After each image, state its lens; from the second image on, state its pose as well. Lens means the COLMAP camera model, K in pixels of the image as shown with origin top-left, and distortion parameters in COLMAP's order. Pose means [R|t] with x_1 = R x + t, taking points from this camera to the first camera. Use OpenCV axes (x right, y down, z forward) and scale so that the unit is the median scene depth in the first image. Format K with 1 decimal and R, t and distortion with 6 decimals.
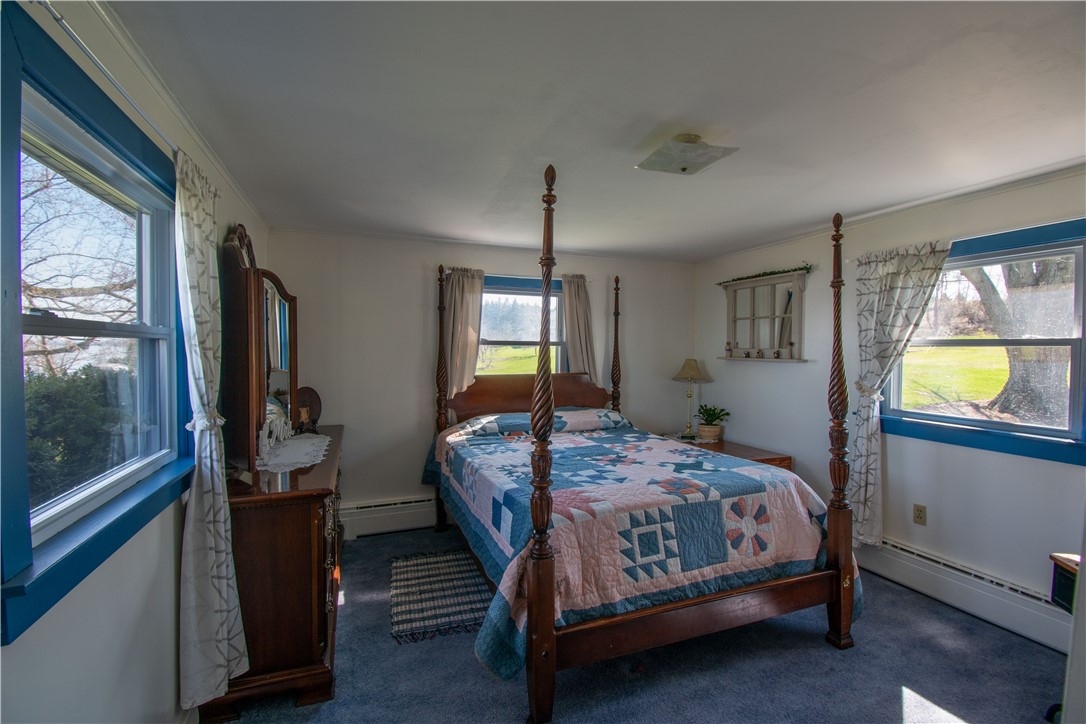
lens RADIAL K [[499.6, 0, 541.7], [0, 499.6, 362.2], [0, 0, 1]] dist [0.021141, -0.027570]
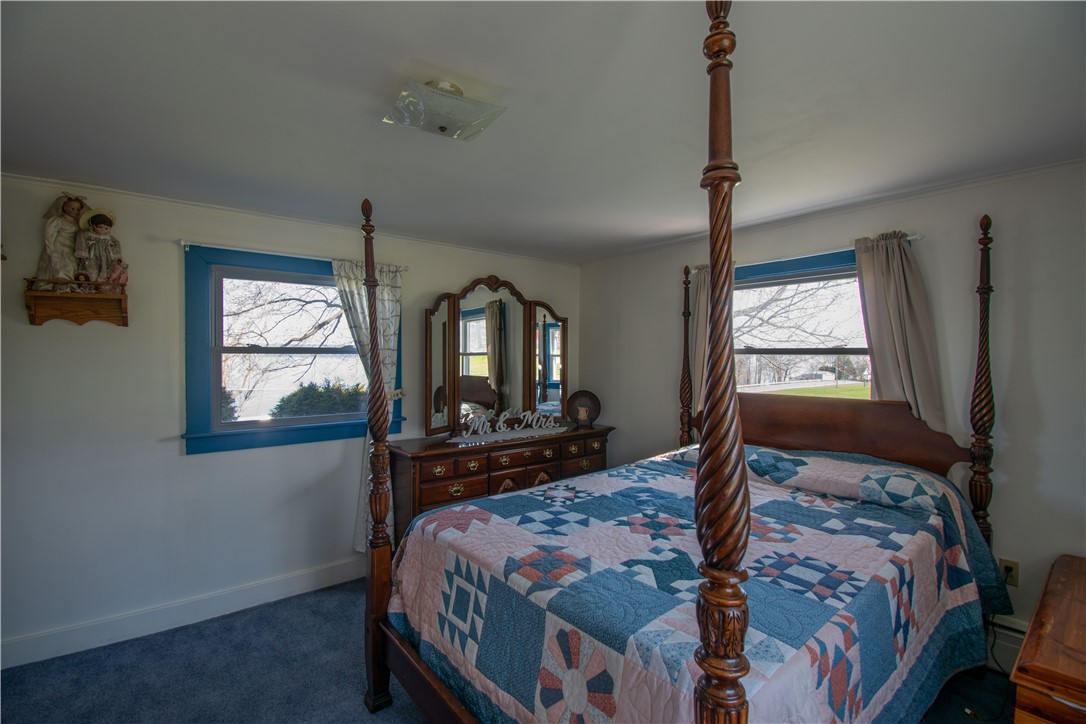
lens RADIAL K [[483.9, 0, 543.1], [0, 483.9, 363.2], [0, 0, 1]] dist [0.019206, -0.025393]
pose [[0.293056, 0.008972, -0.956053, 0.858148], [-0.026810, 0.999640, 0.001163, -0.021087], [0.955719, 0.025291, 0.293191, 0.772156]]
